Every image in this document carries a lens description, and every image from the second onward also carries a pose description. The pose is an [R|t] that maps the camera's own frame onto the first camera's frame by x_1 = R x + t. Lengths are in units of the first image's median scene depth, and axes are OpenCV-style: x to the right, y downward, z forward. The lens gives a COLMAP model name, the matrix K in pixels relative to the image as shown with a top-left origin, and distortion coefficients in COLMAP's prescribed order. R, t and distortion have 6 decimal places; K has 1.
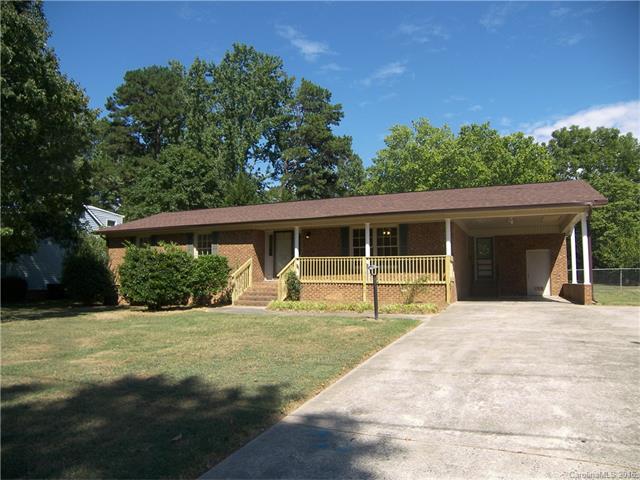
lens RADIAL K [[462.5, 0, 320.0], [0, 462.5, 240.0], [0, 0, 1]] dist [0.000044, 0.000769]
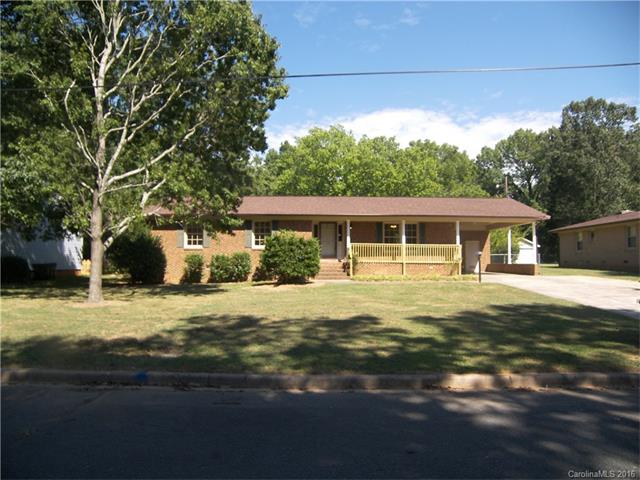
lens RADIAL K [[462.5, 0, 320.0], [0, 462.5, 240.0], [0, 0, 1]] dist [0.000044, 0.000769]
pose [[0.923759, 0.025651, 0.382114, -0.643975], [-0.041000, 0.998644, 0.032079, -0.011255], [-0.380773, -0.045300, 0.923558, -0.215169]]
